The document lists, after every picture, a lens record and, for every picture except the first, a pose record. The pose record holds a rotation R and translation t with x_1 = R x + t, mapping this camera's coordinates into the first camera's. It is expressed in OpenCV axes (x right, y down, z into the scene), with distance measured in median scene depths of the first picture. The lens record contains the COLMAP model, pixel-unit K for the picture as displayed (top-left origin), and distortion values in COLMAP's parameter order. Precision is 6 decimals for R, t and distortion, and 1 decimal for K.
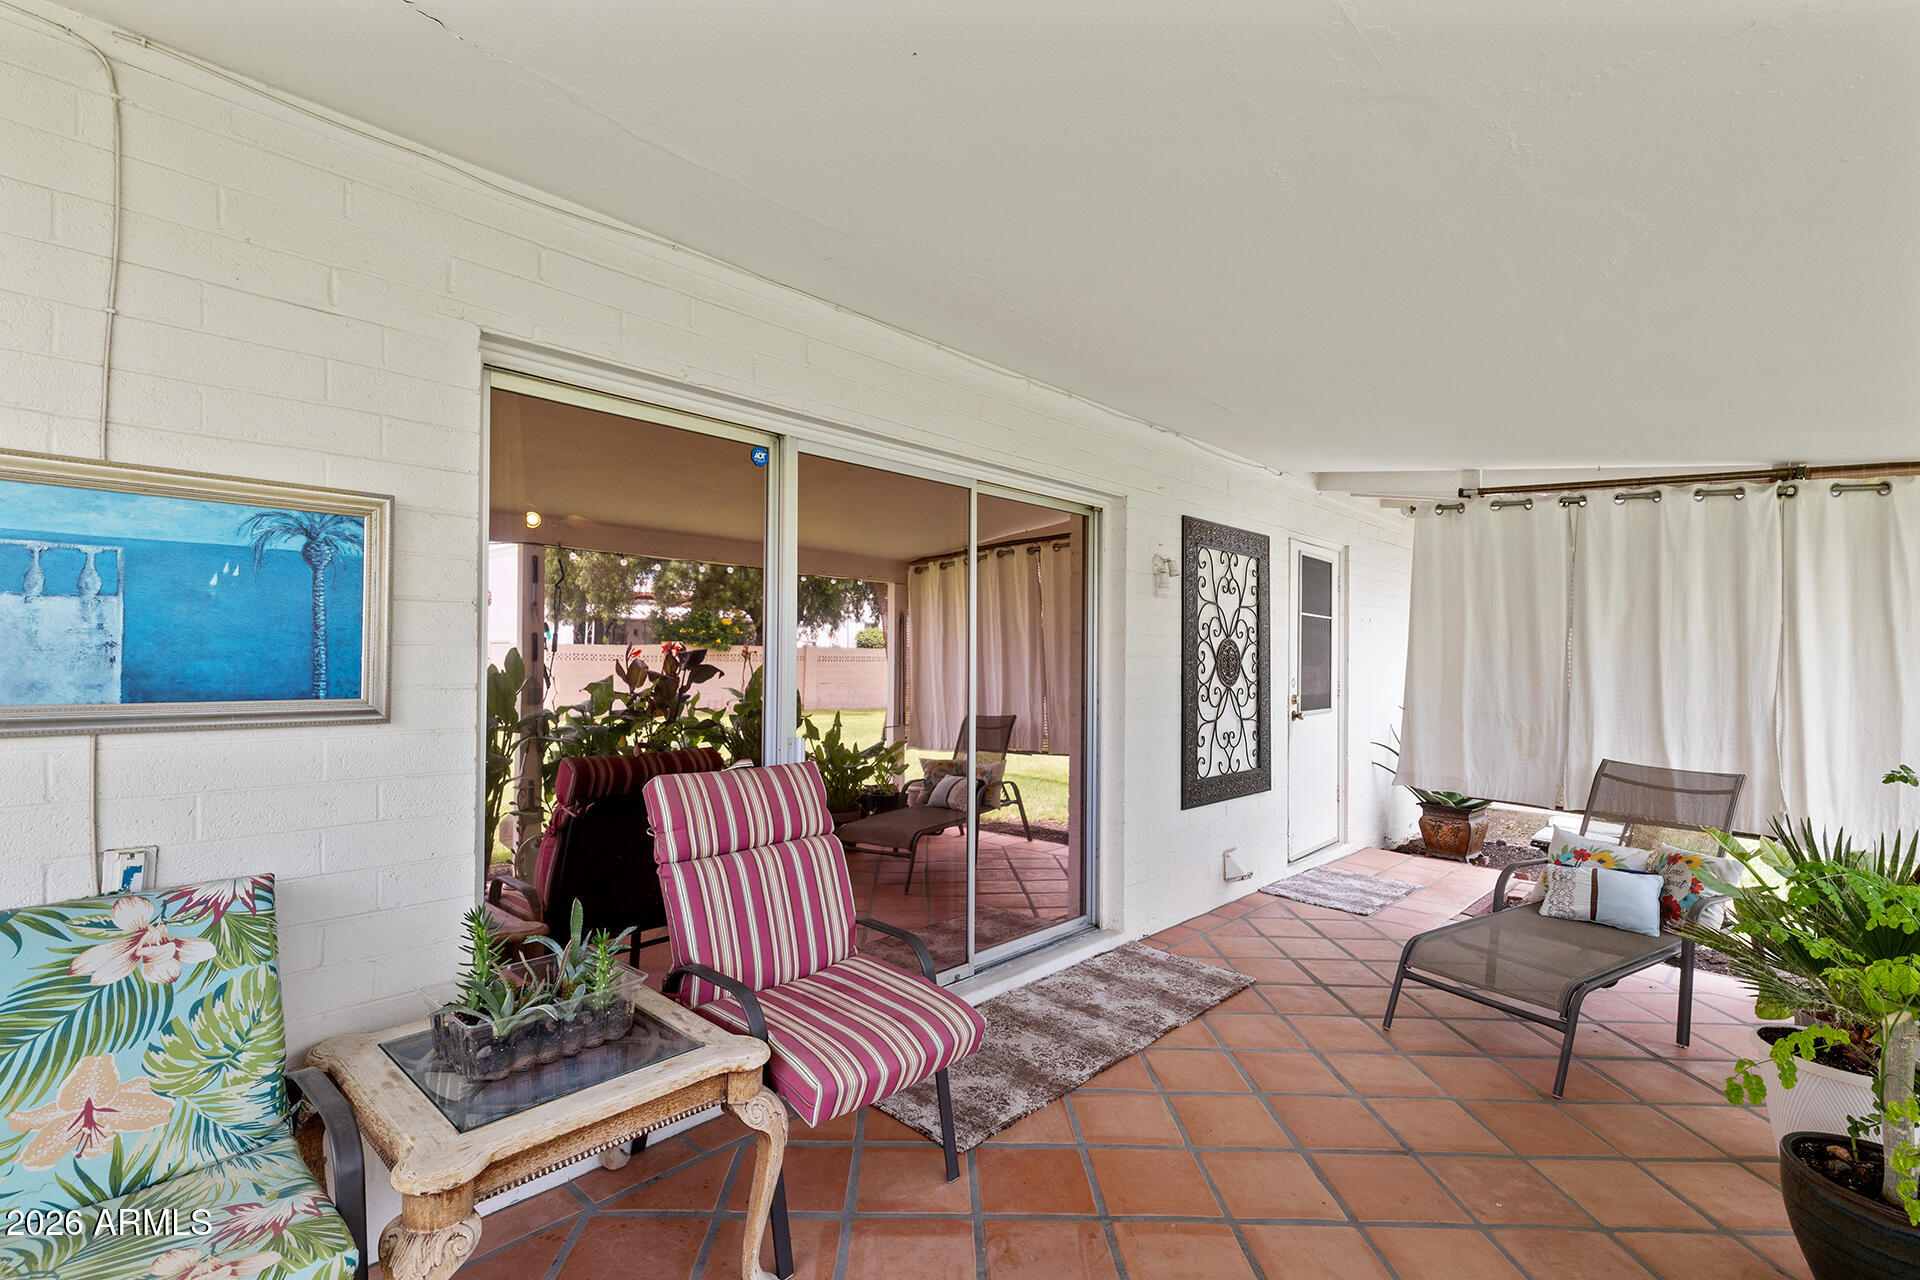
lens RADIAL K [[870.9, 0, 958.1], [0, 870.9, 655.4], [0, 0, 1]] dist [-0.000733, -0.000608]
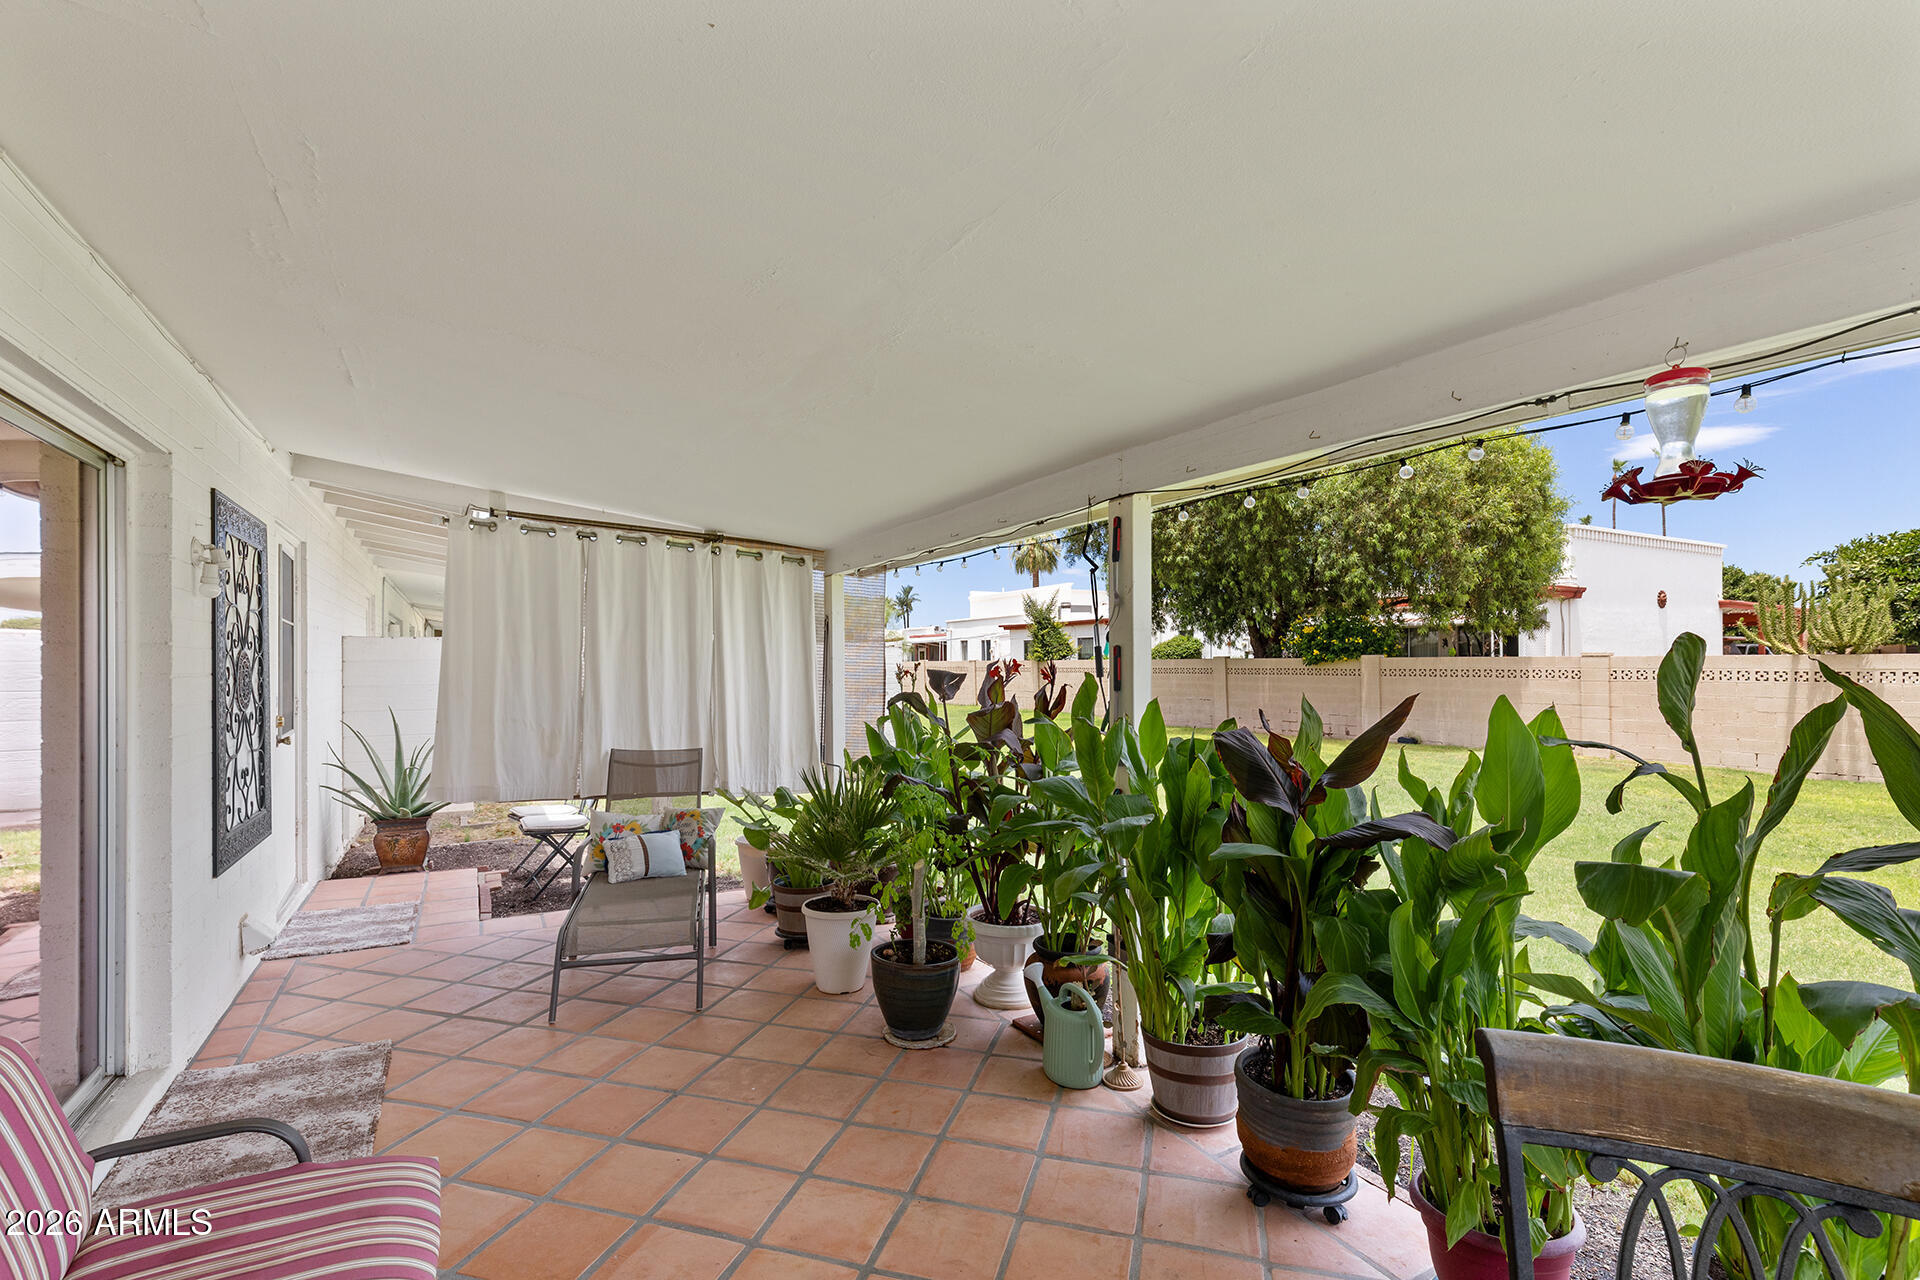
lens RADIAL K [[879.1, 0, 953.1], [0, 879.1, 662.2], [0, 0, 1]] dist [0.002560, 0.000367]
pose [[0.291118, -0.014641, 0.956575, -0.306076], [0.008107, 0.999885, 0.012837, -0.015765], [-0.956653, 0.004018, 0.291203, 0.174837]]
